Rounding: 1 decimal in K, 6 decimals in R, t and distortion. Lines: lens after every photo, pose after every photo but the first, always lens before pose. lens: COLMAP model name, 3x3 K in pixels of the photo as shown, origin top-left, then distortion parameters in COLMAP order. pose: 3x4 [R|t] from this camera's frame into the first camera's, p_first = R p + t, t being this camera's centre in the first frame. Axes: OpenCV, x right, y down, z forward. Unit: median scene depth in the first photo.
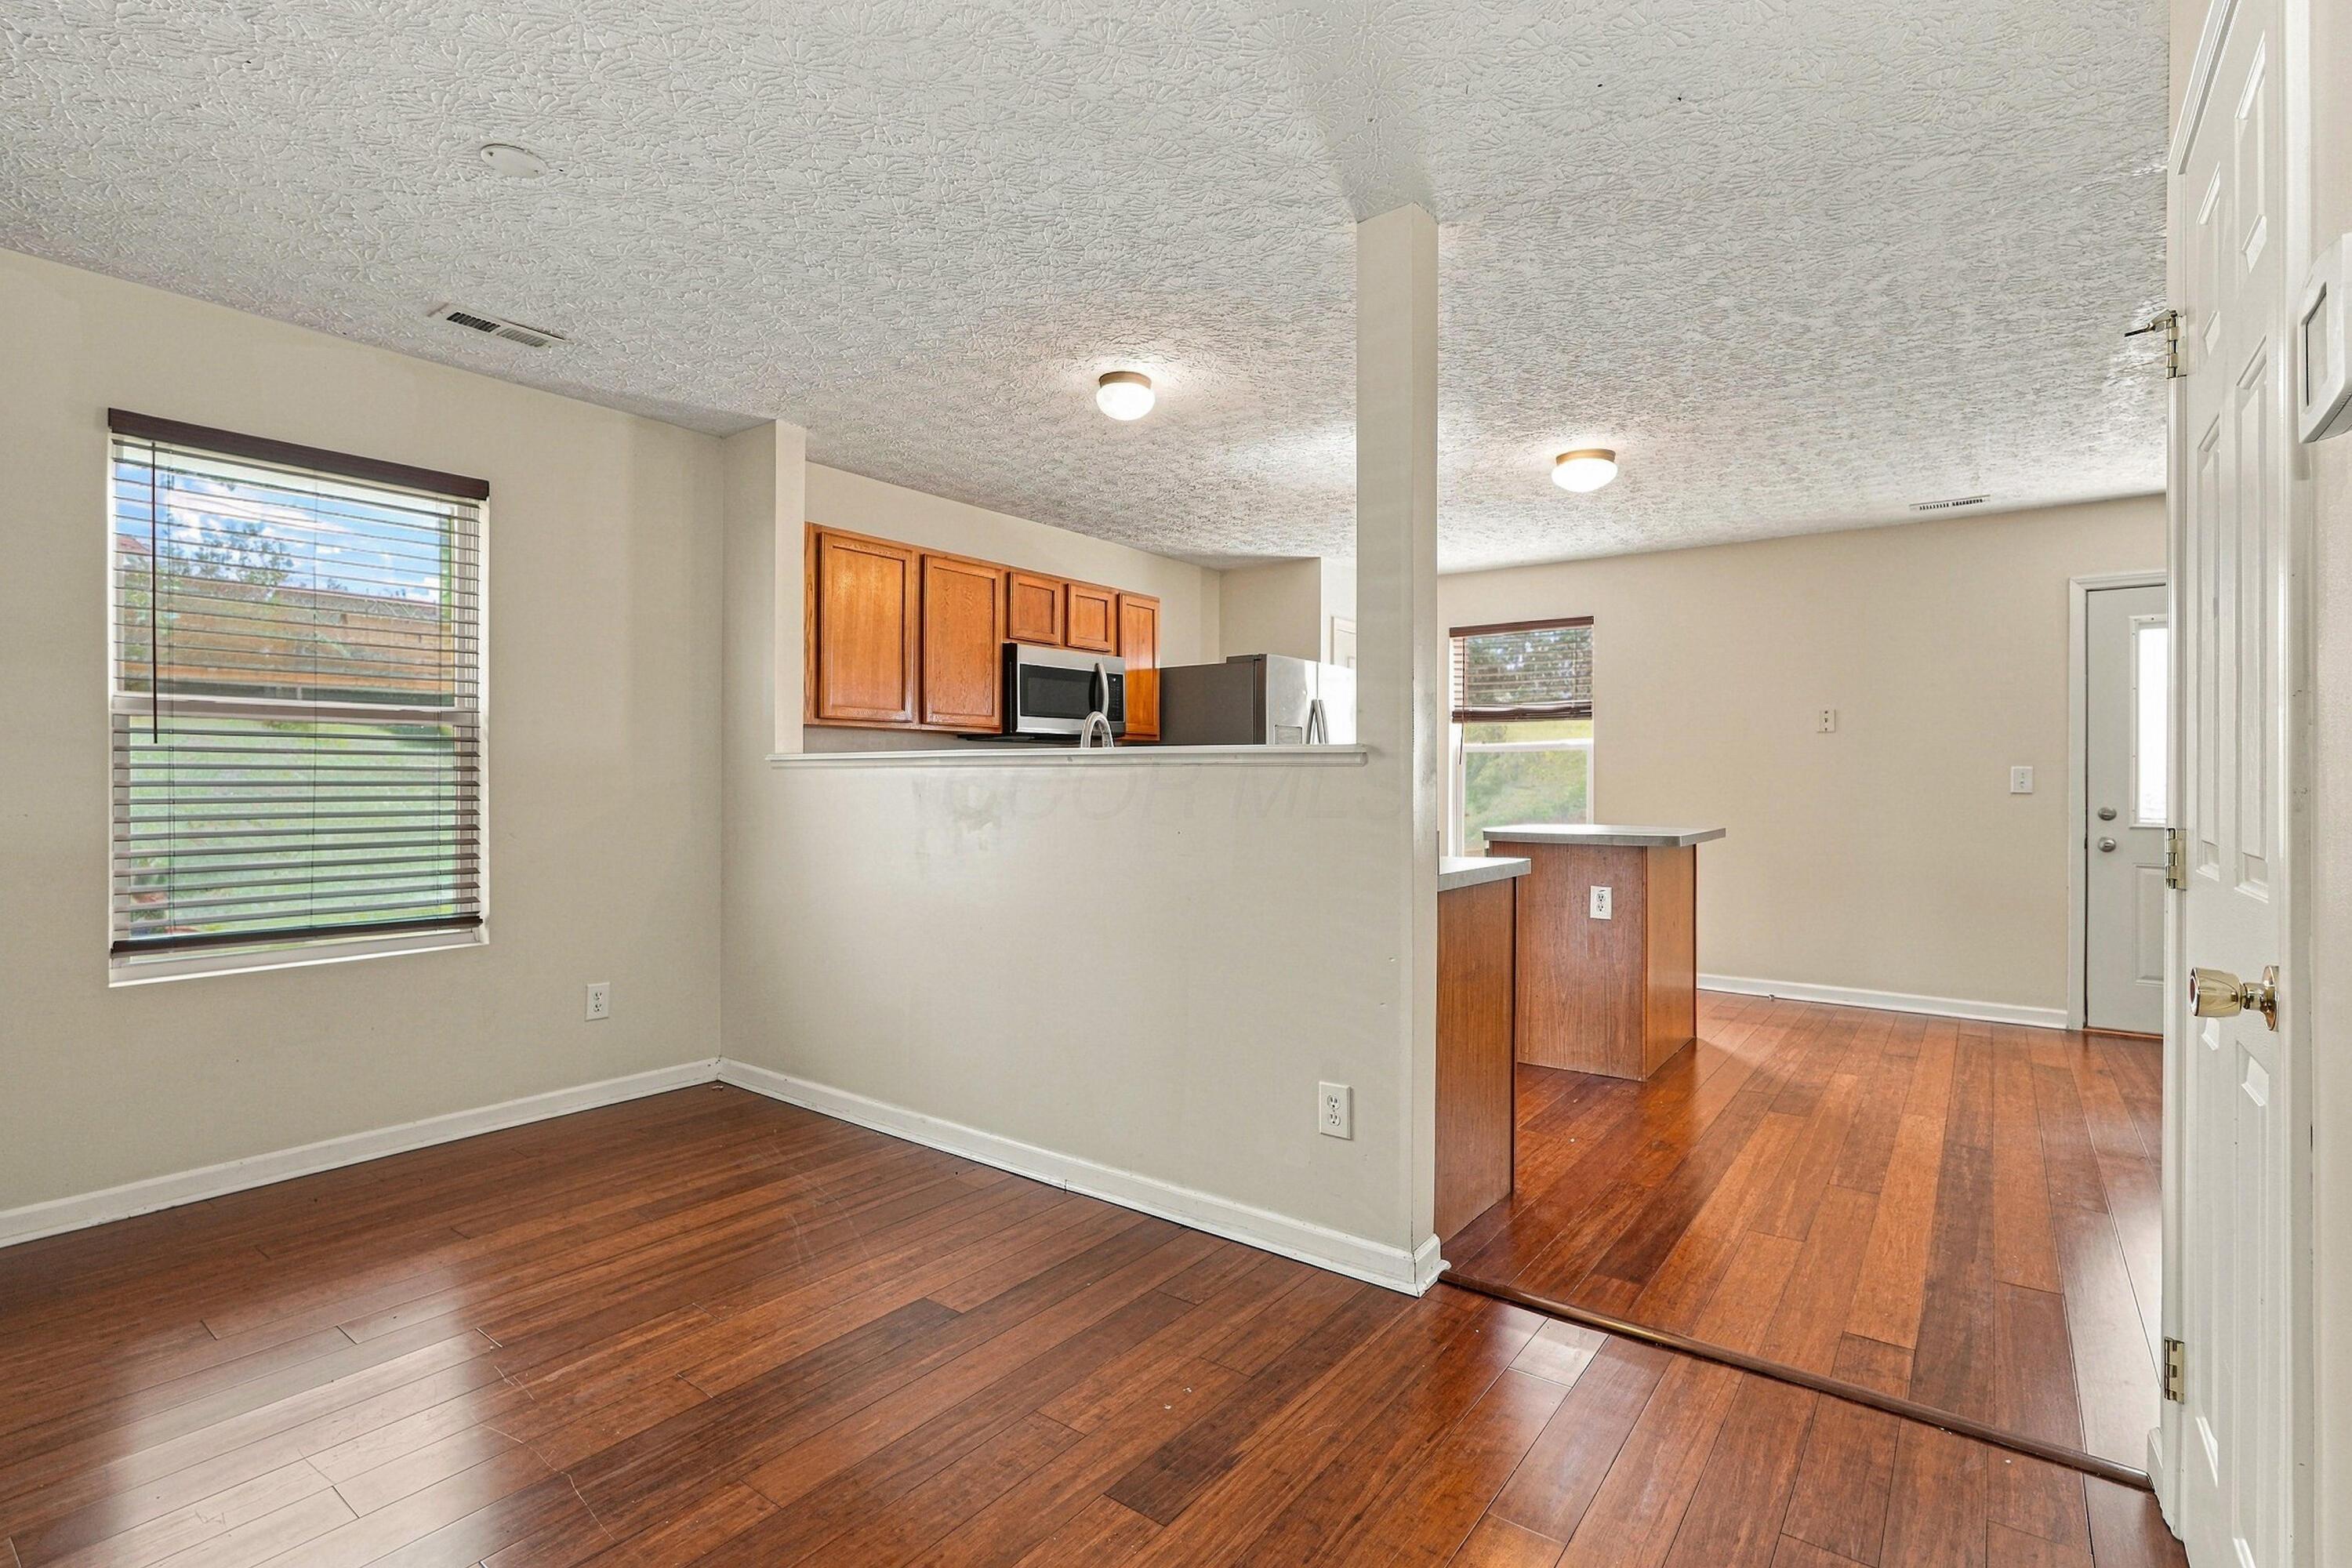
lens RADIAL K [[1088.4, 0, 1176.0], [0, 1088.4, 784.0], [0, 0, 1]] dist [-0.028784, 0.014387]
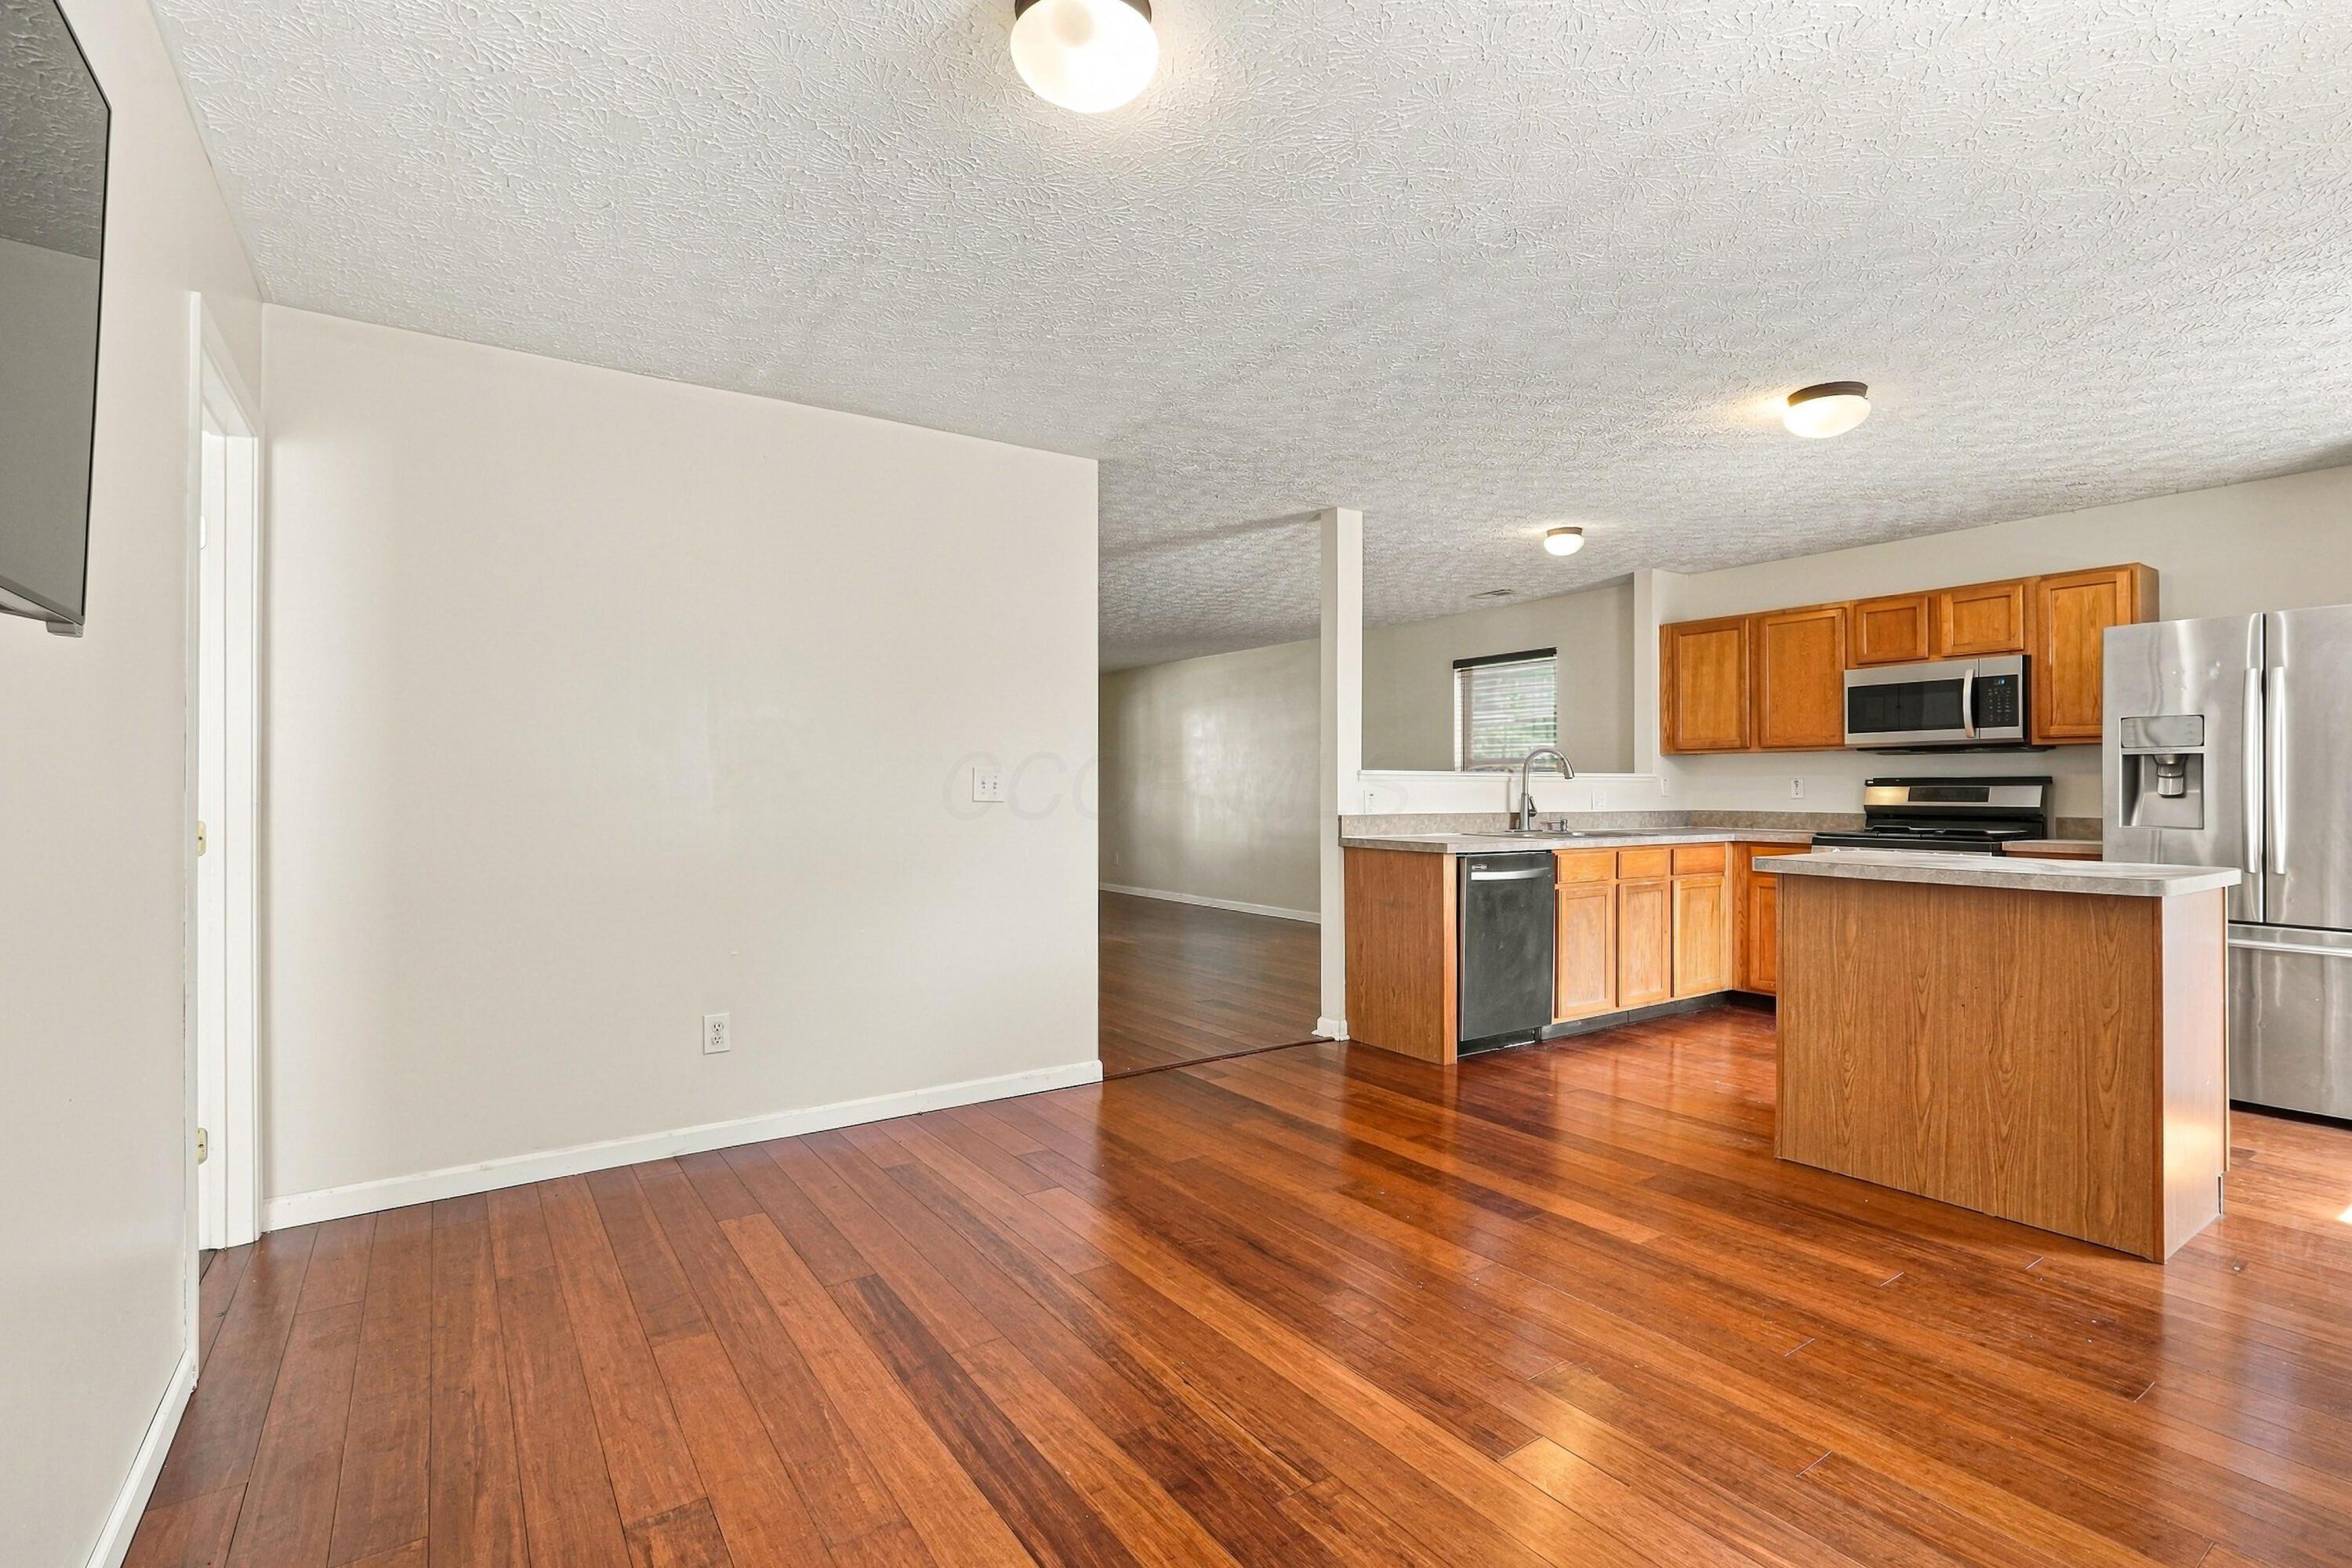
lens RADIAL K [[1088.4, 0, 1176.0], [0, 1088.4, 784.0], [0, 0, 1]] dist [-0.028784, 0.014387]
pose [[-0.327505, -0.009622, -0.944801, 1.199748], [-0.013495, 0.999894, -0.005505, 0.006840], [0.944753, 0.010947, -0.327600, 0.747106]]
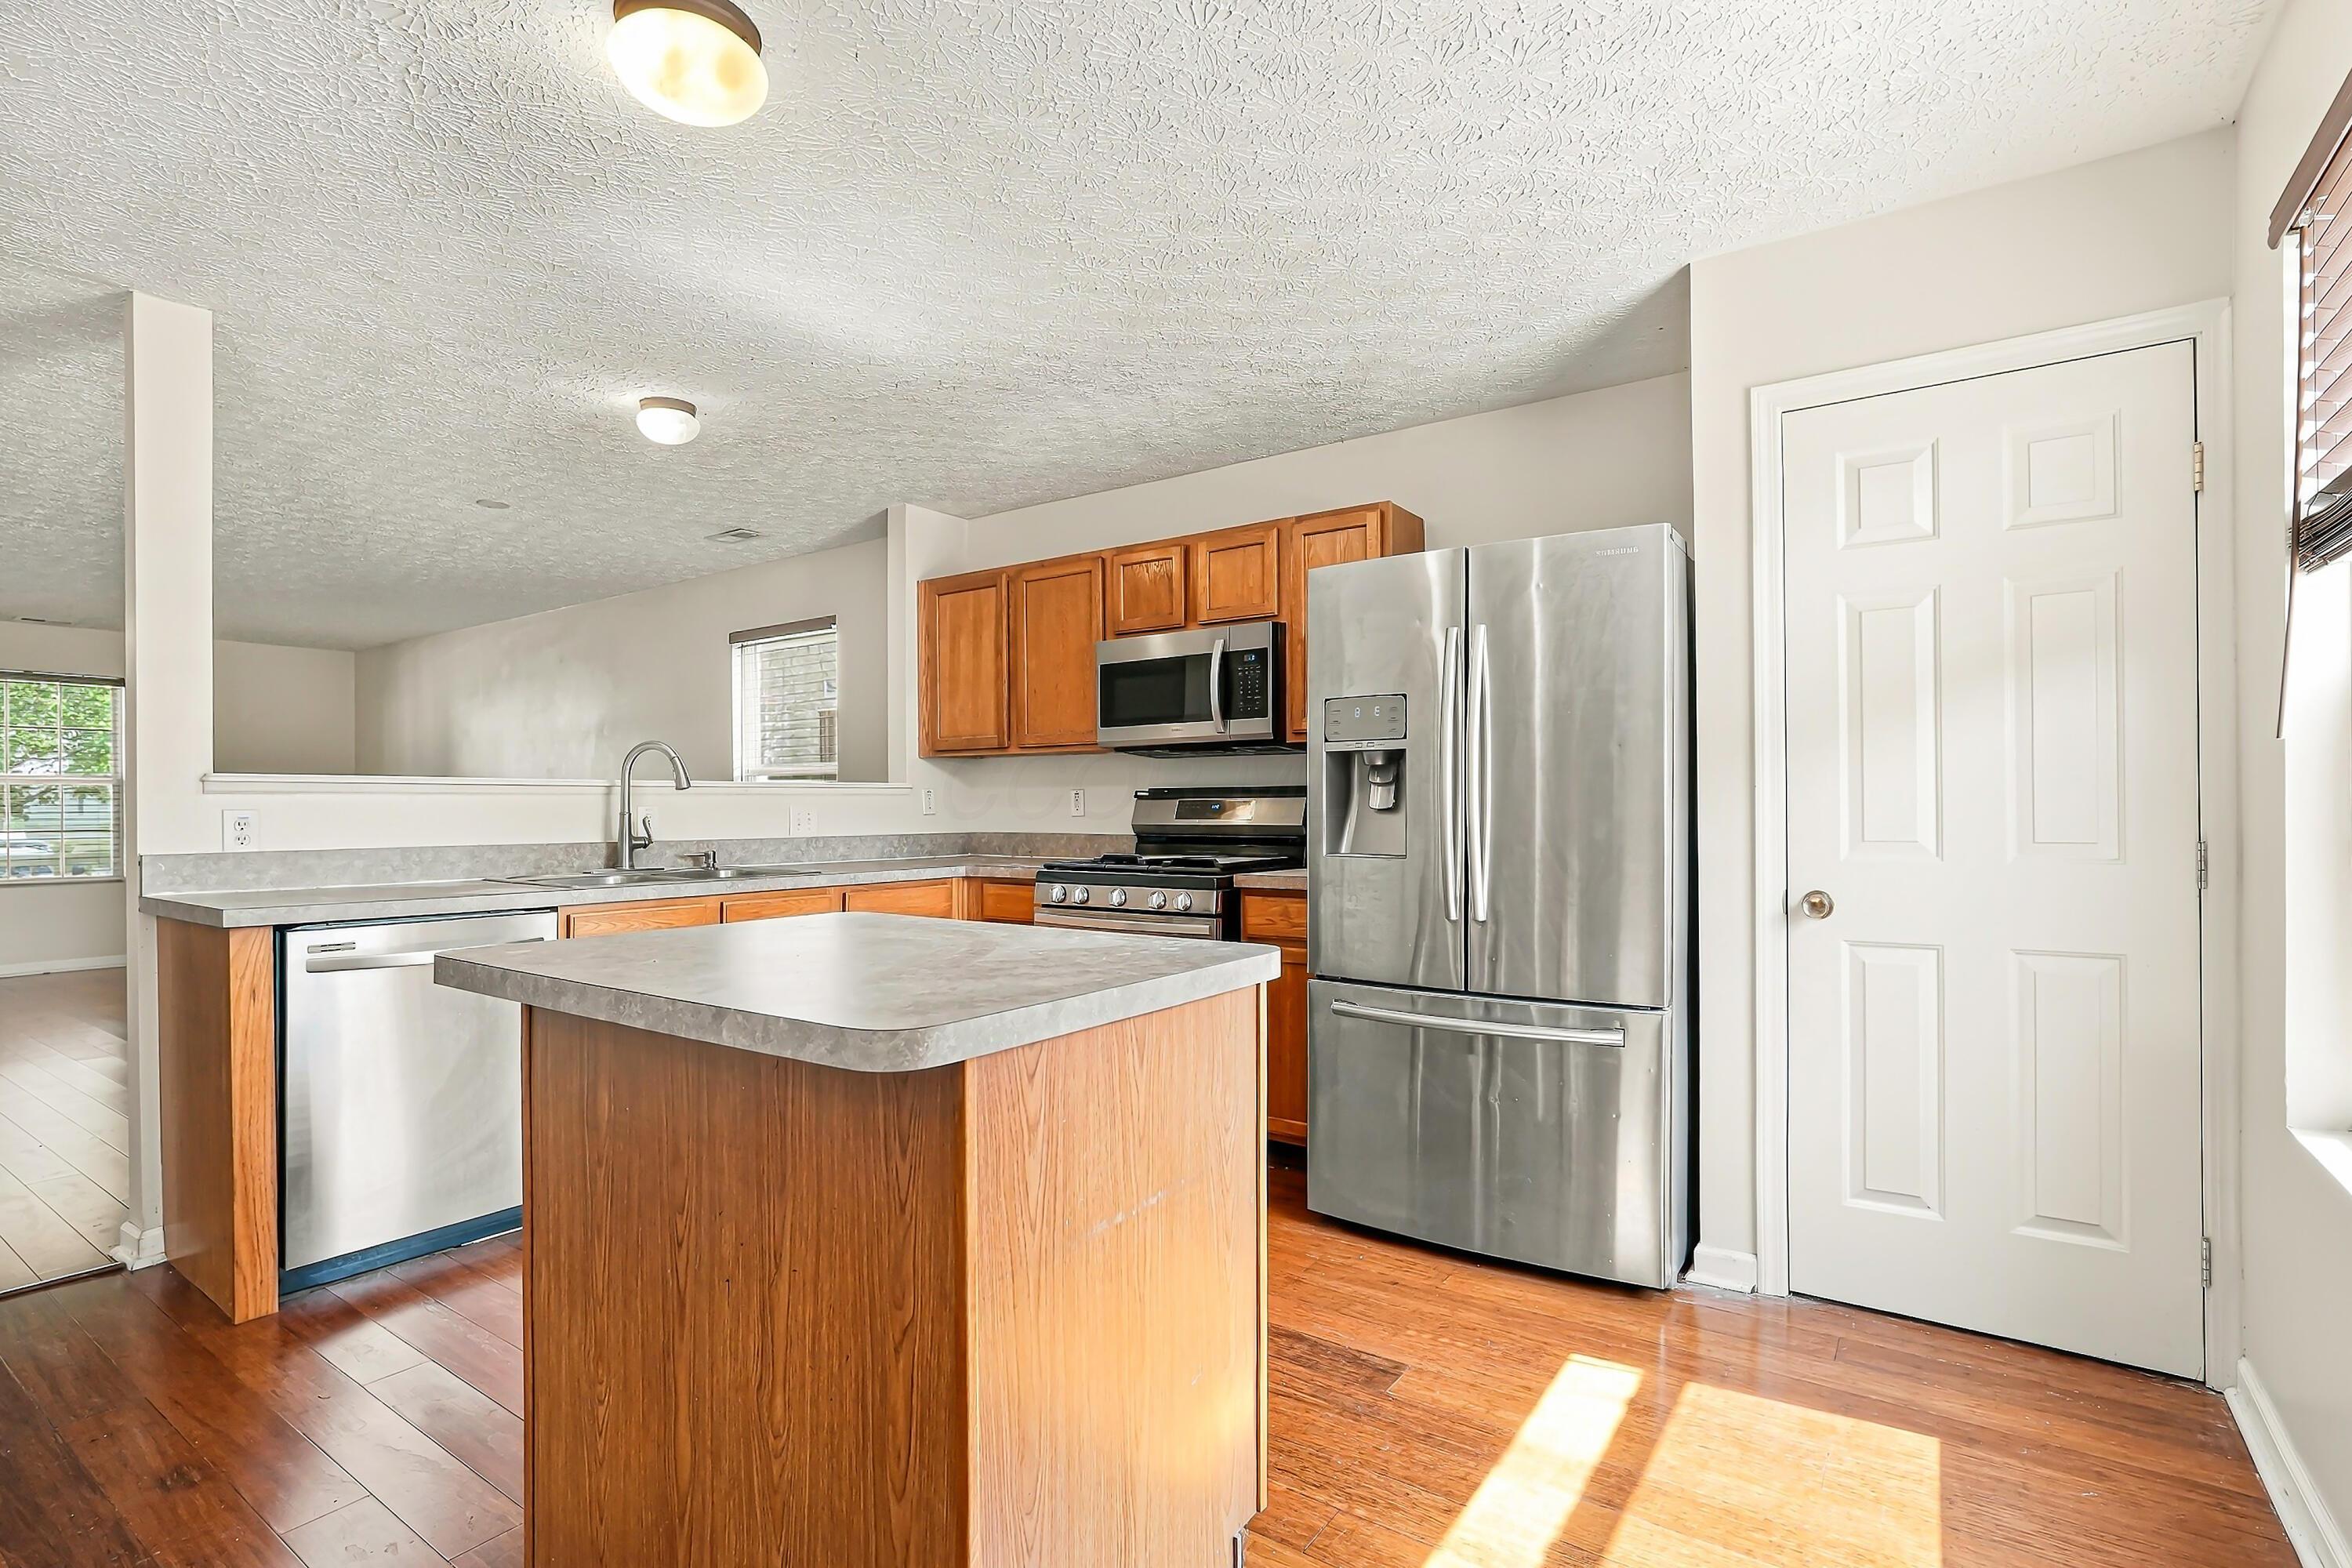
lens RADIAL K [[1118.9, 0, 1171.4], [0, 1118.9, 812.3], [0, 0, 1]] dist [-0.001360, -0.000534]
pose [[0.026237, 0.001896, -0.999654, 0.751177], [-0.005723, 0.999982, 0.001746, 0.001491], [0.999639, 0.005675, 0.026247, 1.087423]]
